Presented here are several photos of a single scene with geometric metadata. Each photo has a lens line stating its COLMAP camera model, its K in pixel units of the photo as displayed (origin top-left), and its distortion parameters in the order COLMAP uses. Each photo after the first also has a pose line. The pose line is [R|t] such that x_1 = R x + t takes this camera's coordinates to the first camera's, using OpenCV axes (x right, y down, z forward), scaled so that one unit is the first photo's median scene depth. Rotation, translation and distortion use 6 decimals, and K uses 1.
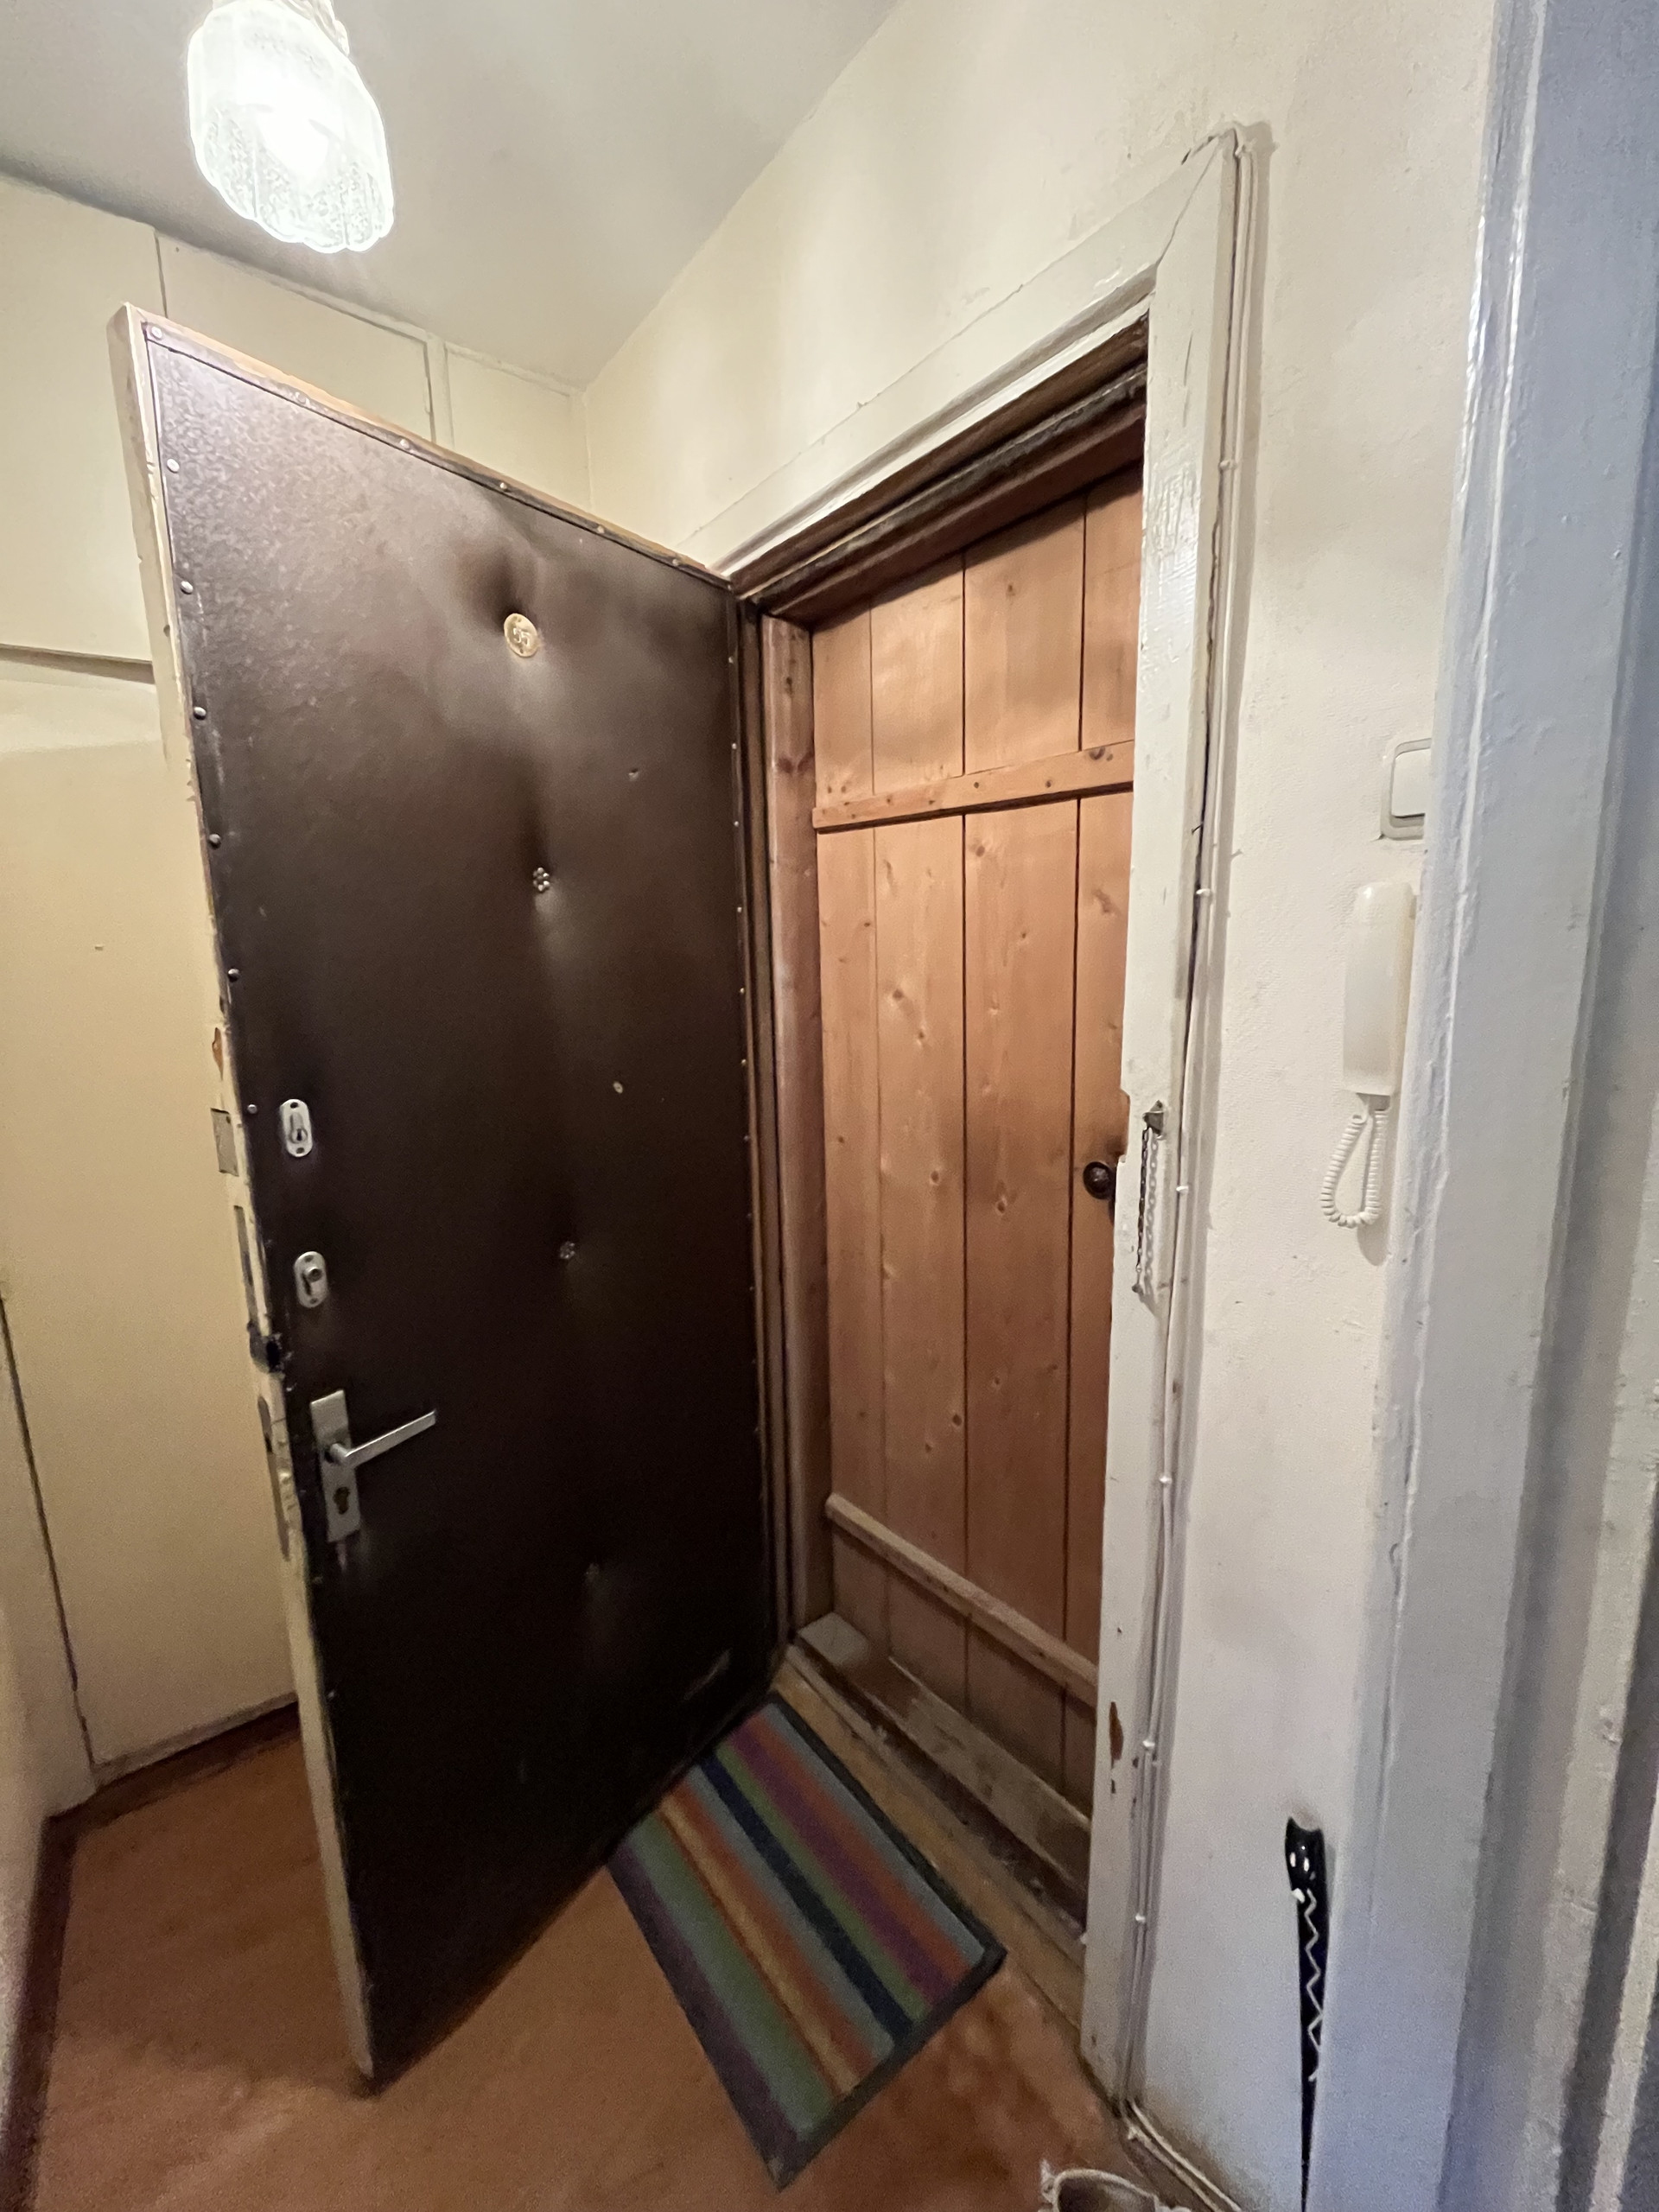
lens RADIAL K [[902.0, 0, 829.5], [0, 902.0, 1106.0], [0, 0, 1]] dist [-0.000635, -0.000093]
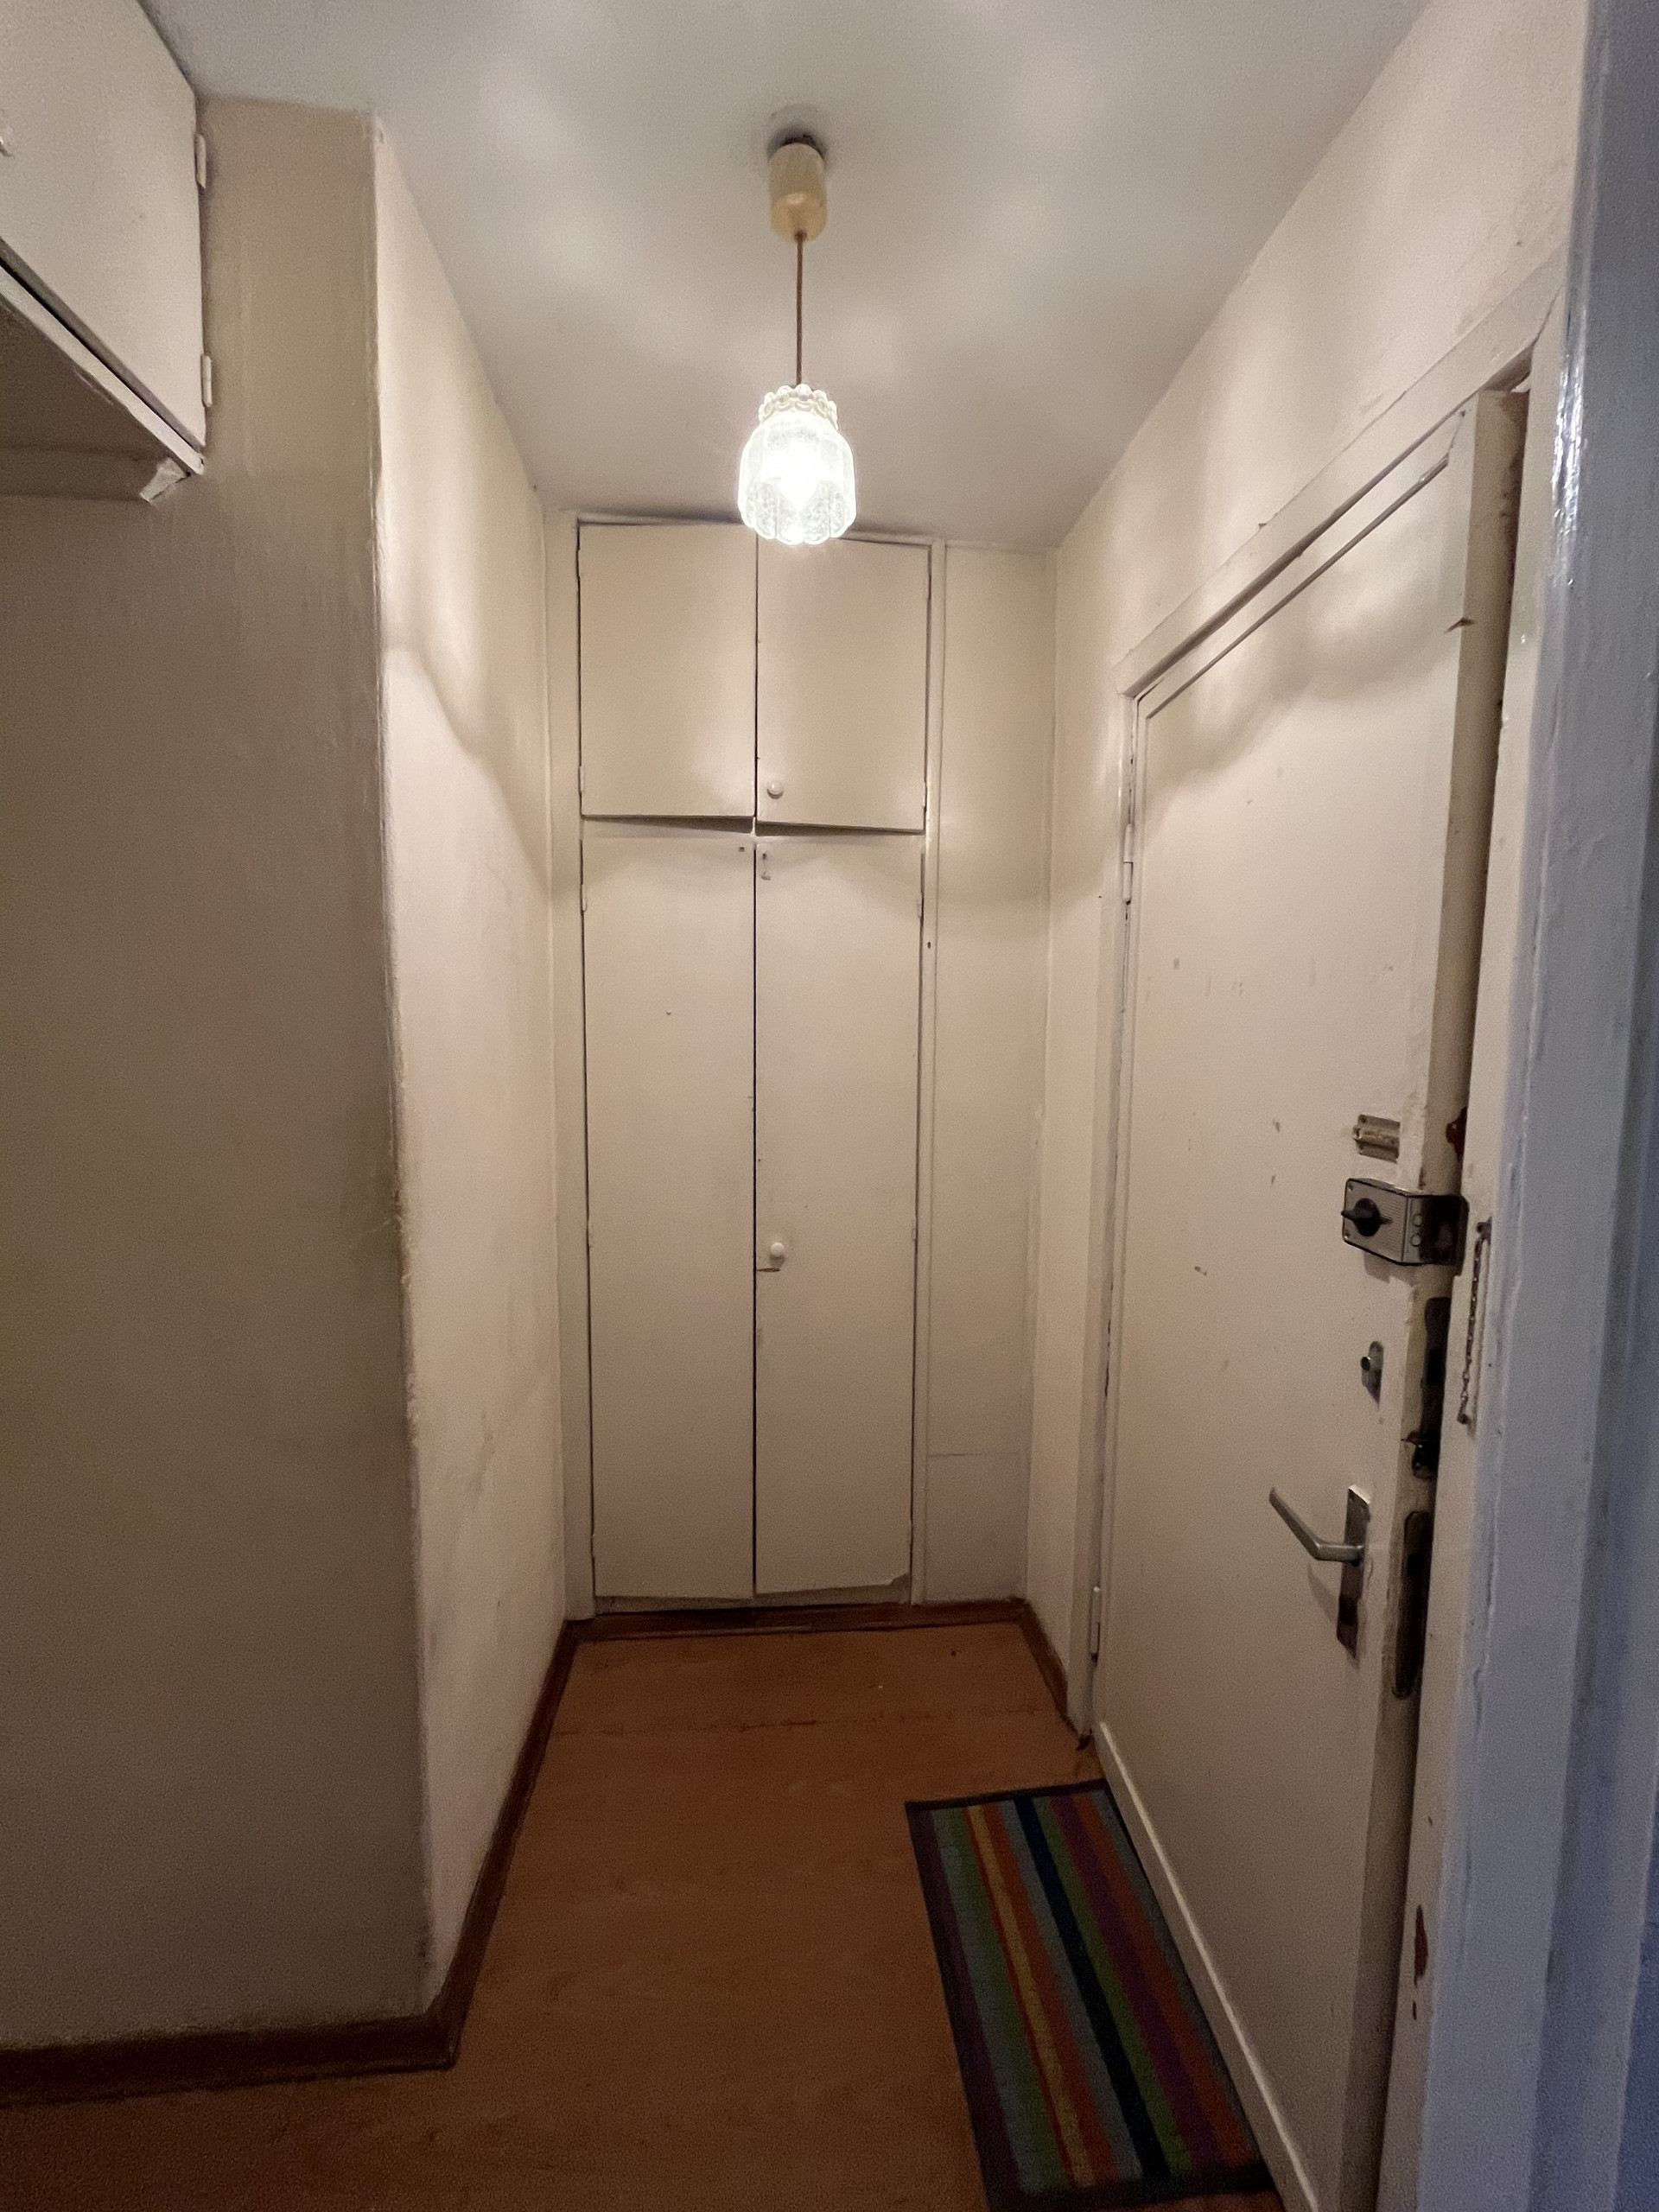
lens RADIAL K [[902.0, 0, 829.5], [0, 902.0, 1106.0], [0, 0, 1]] dist [-0.000635, -0.000093]
pose [[0.848314, 0.077674, -0.523765, 0.227807], [-0.119226, 0.991800, -0.046020, 0.009798], [0.515896, 0.101486, 0.850619, -0.102429]]
